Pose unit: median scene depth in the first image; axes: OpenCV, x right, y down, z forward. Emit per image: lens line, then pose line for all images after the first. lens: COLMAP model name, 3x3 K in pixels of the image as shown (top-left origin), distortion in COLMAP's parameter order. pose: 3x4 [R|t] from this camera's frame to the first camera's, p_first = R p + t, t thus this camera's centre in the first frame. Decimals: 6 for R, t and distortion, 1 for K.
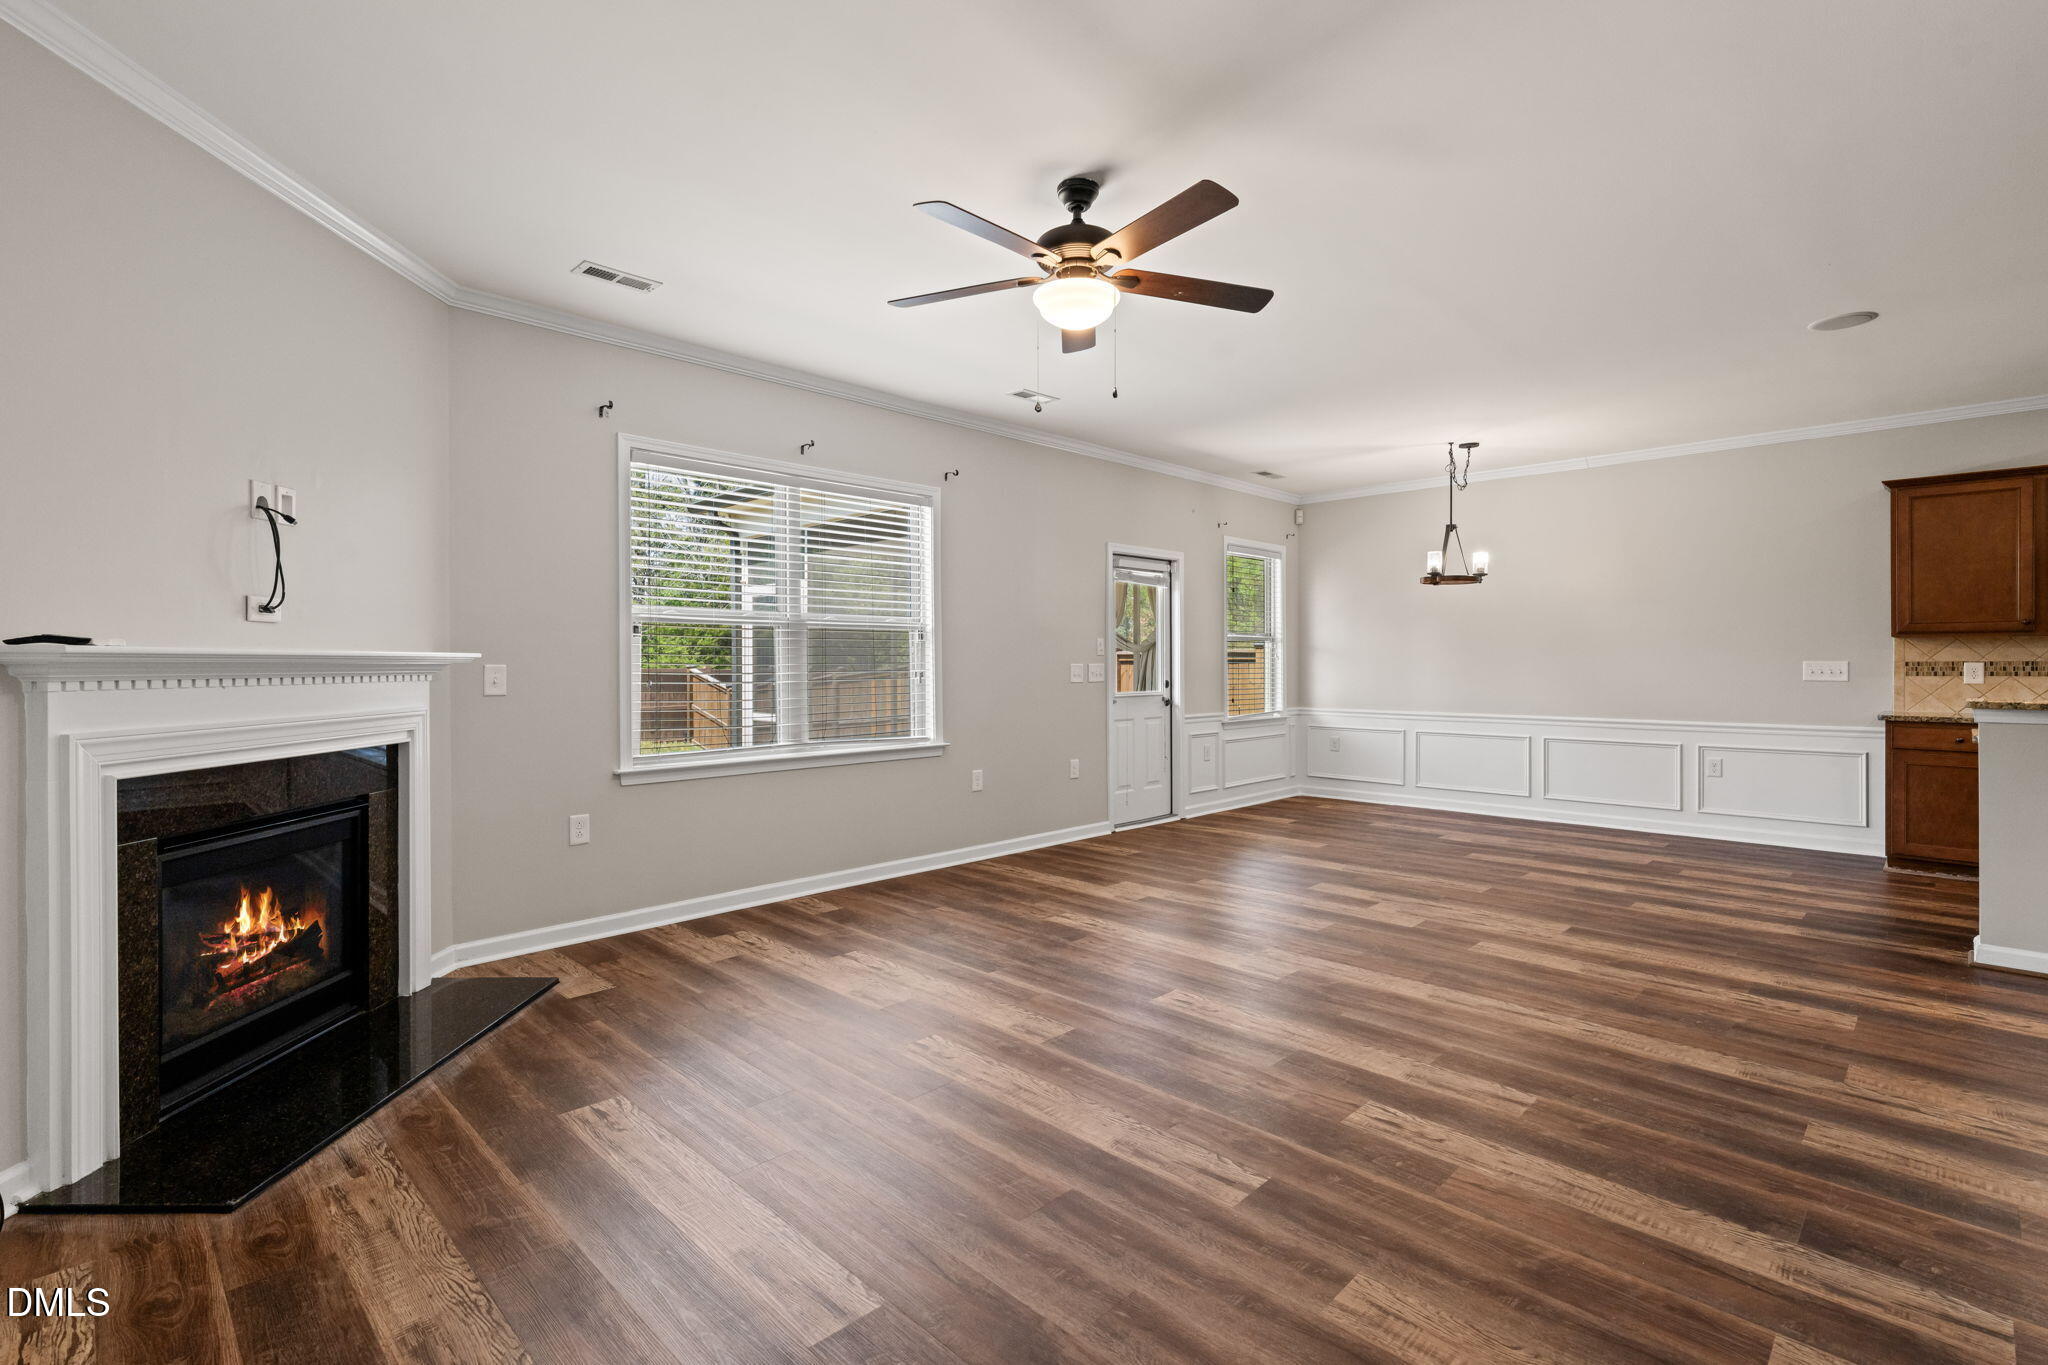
lens RADIAL K [[950.7, 0, 1055.8], [0, 950.7, 658.5], [0, 0, 1]] dist [0.003801, 0.001193]
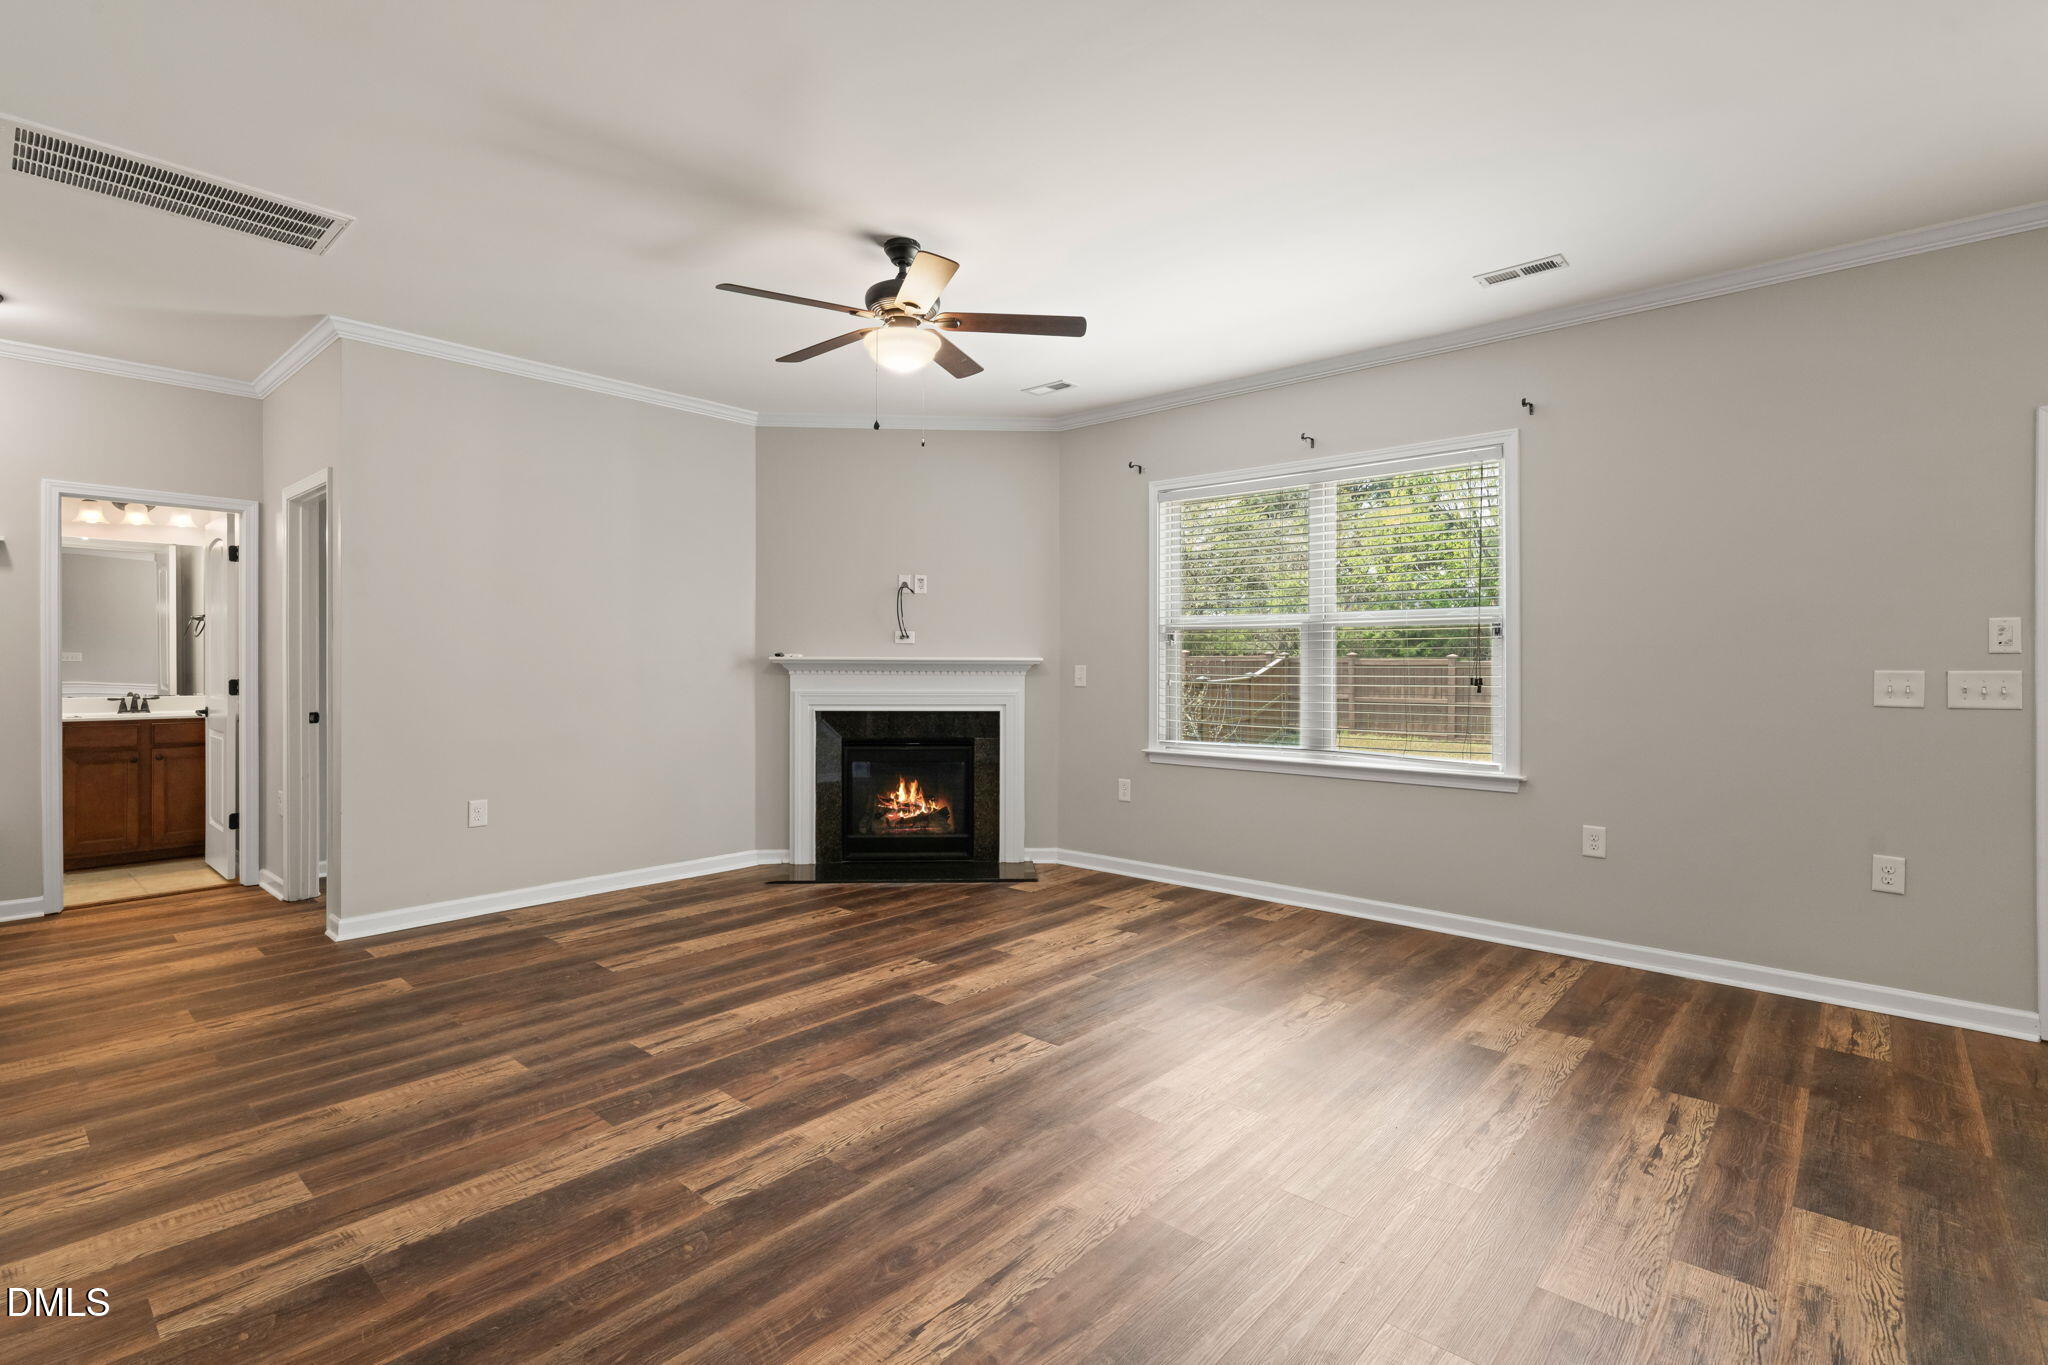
lens RADIAL K [[950.7, 0, 1013.5], [0, 950.7, 666.3], [0, 0, 1]] dist [0.003801, 0.001193]
pose [[0.025382, -0.000128, -0.999678, 1.555852], [0.007486, 0.999972, 0.000062, -0.009807], [0.999650, -0.007485, 0.025382, 1.440215]]
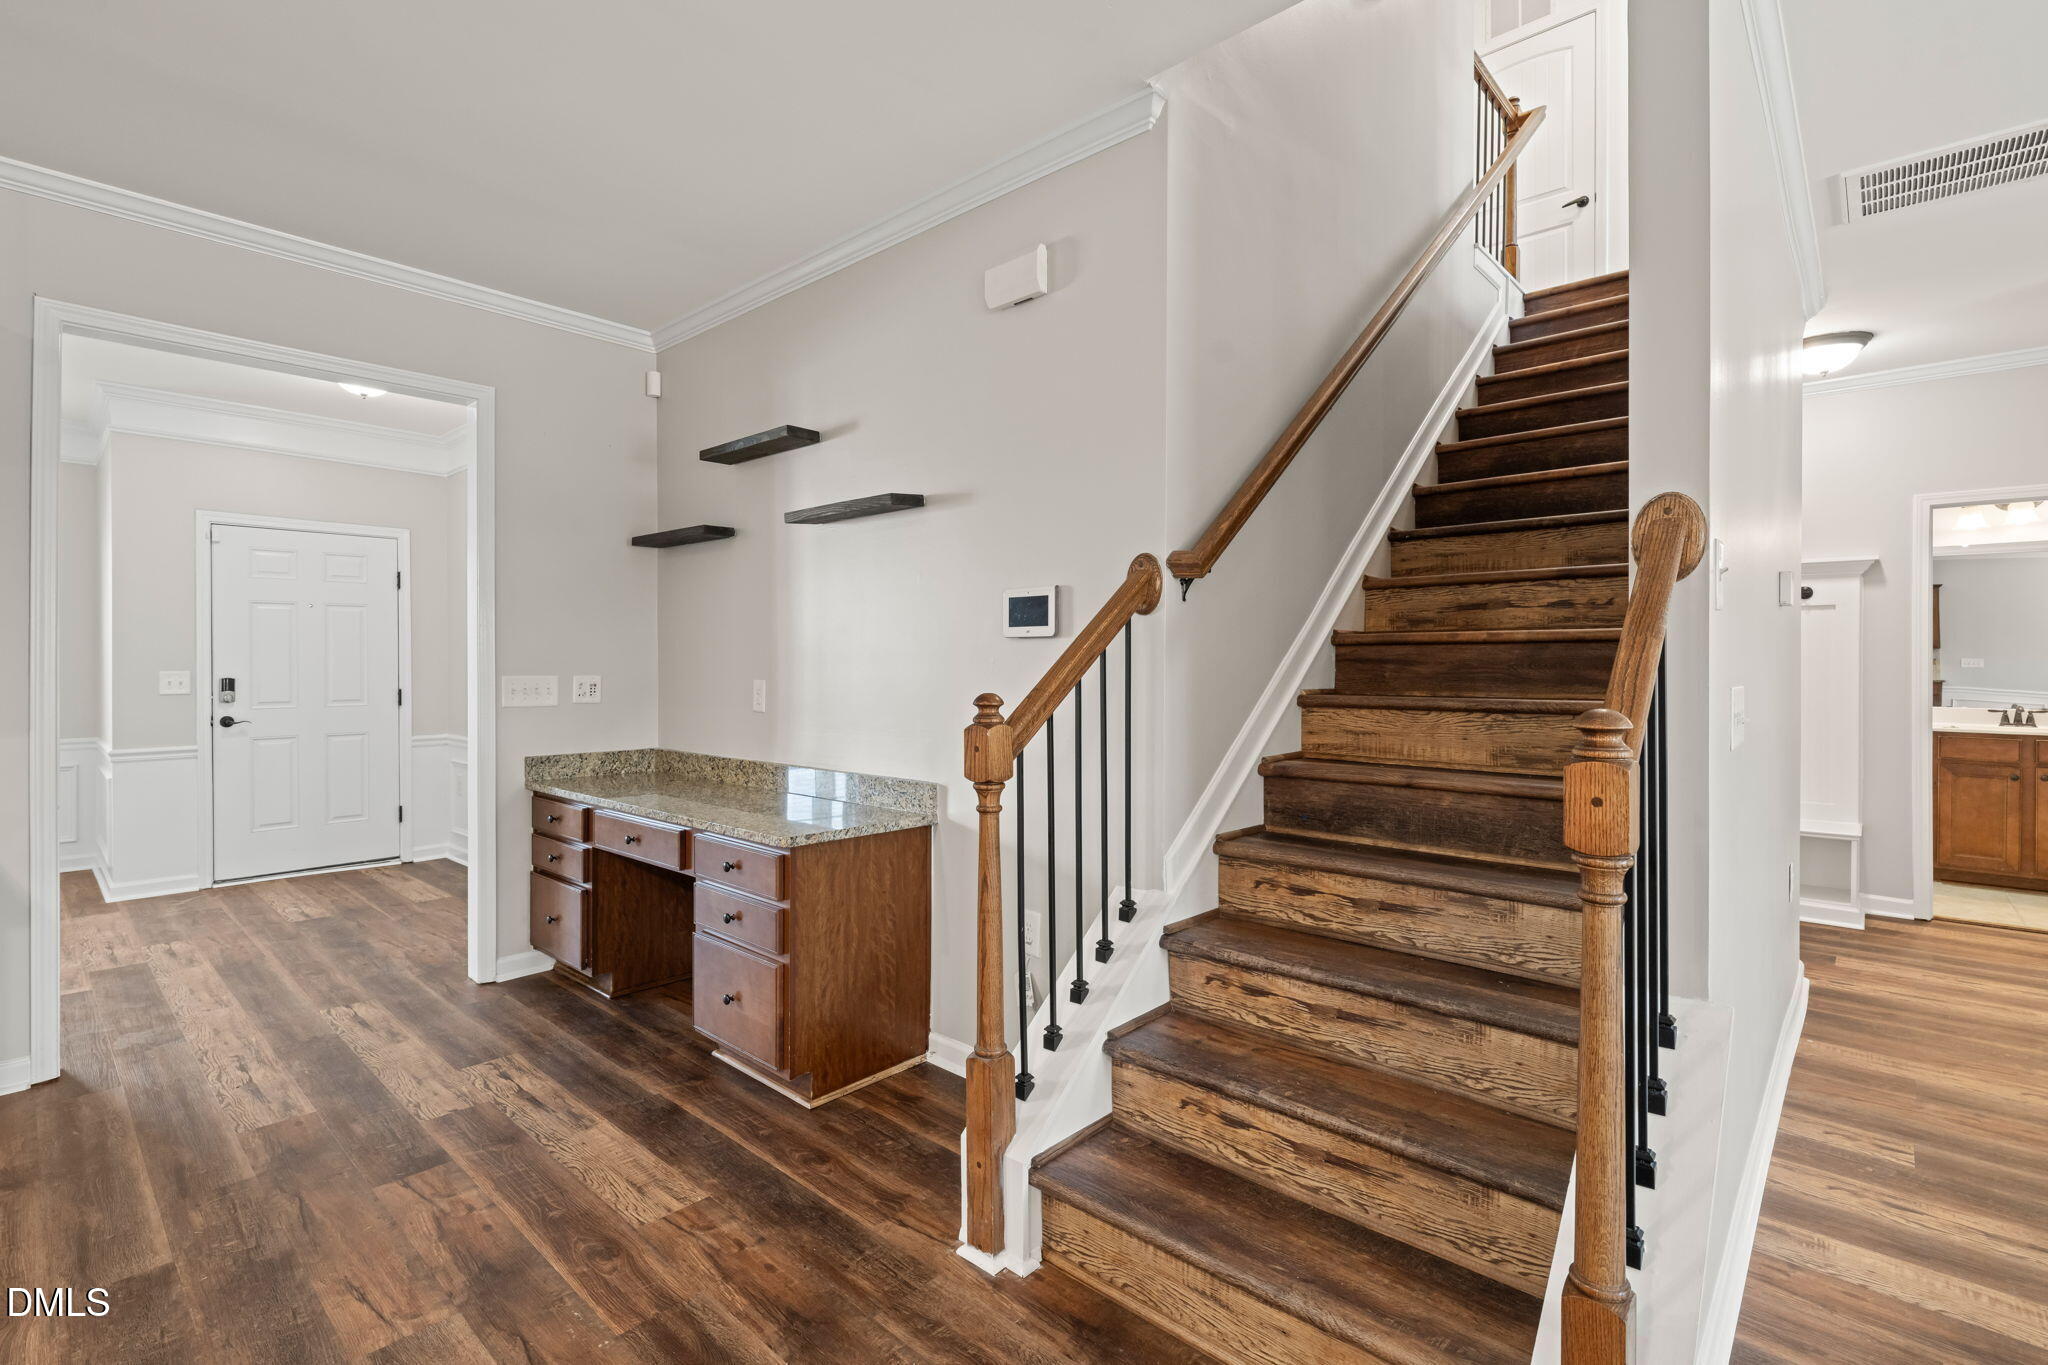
lens RADIAL K [[950.7, 0, 1014.9], [0, 950.7, 663.9], [0, 0, 1]] dist [0.003801, 0.001193]
pose [[-0.999734, -0.007121, -0.021925, 1.486313], [-0.006985, 0.999956, -0.006285, -0.025798], [0.021969, -0.006130, -0.999740, 1.473027]]
